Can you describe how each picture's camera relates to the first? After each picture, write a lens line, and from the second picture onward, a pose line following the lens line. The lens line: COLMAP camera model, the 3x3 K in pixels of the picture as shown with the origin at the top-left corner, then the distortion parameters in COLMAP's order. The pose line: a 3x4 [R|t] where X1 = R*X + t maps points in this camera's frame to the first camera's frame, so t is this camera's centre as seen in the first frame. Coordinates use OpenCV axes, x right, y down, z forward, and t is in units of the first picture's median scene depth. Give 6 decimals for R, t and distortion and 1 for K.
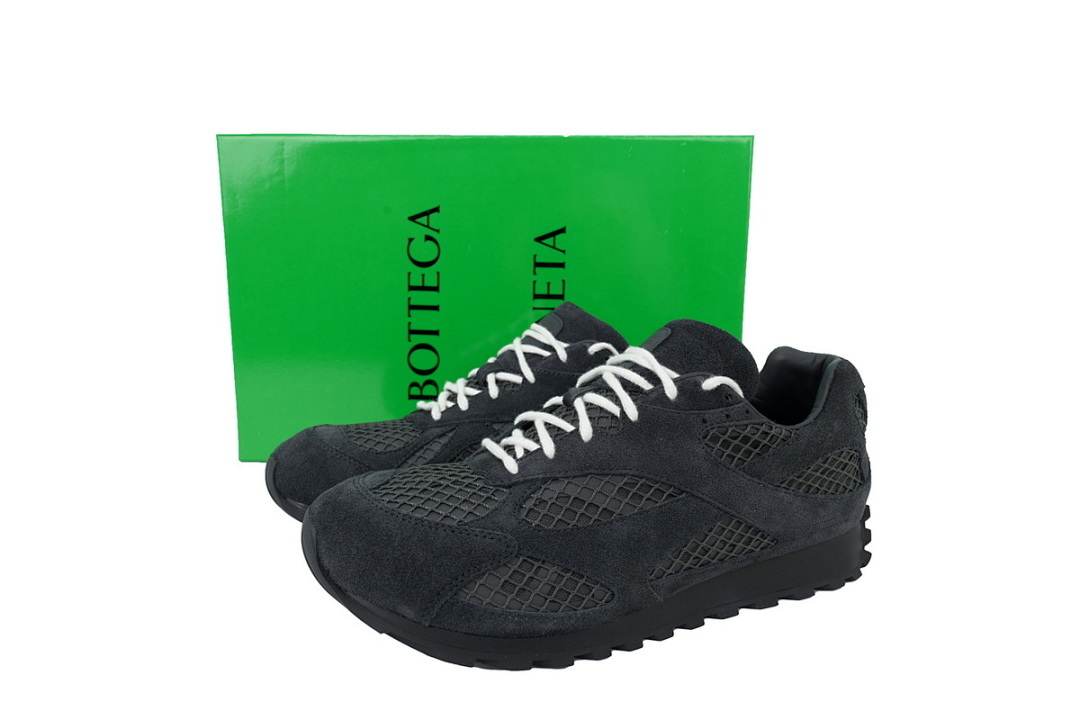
lens RADIAL K [[756.3, 0, 537.4], [0, 756.3, 354.2], [0, 0, 1]] dist [0.051732, -0.000357]
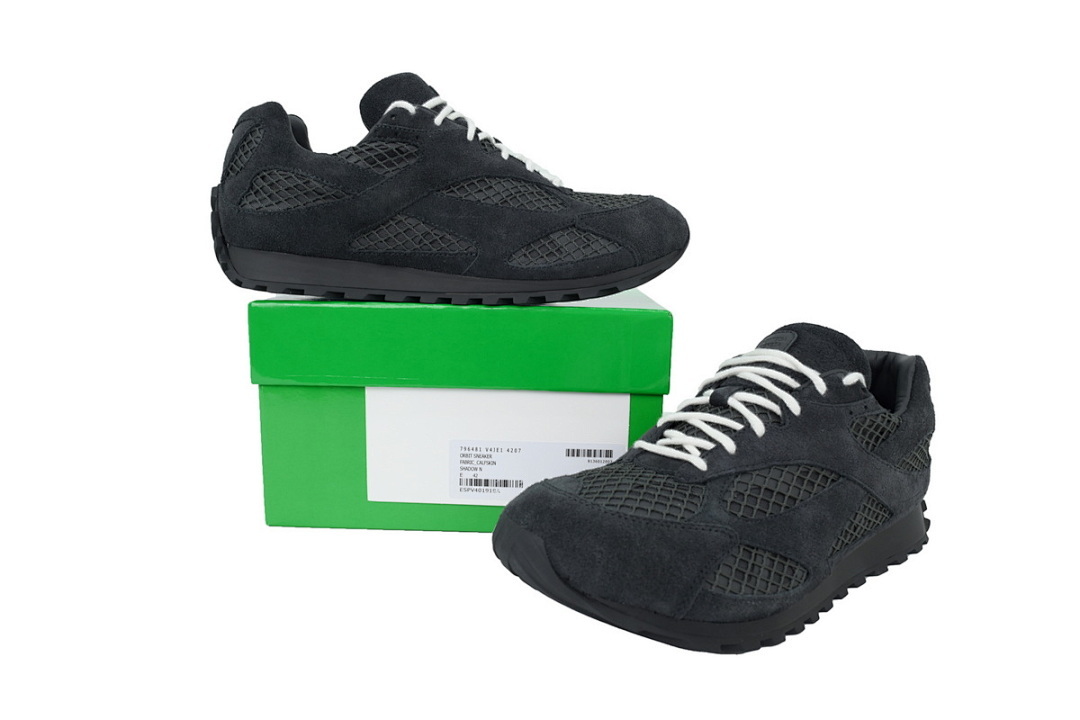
lens RADIAL K [[756.3, 0, 536.7], [0, 756.3, 357.1], [0, 0, 1]] dist [0.051732, -0.000357]
pose [[0.962358, -0.031788, 0.269919, -0.534492], [0.034537, 0.999389, -0.005441, -0.004140], [-0.269581, 0.014558, 0.962868, 0.033141]]
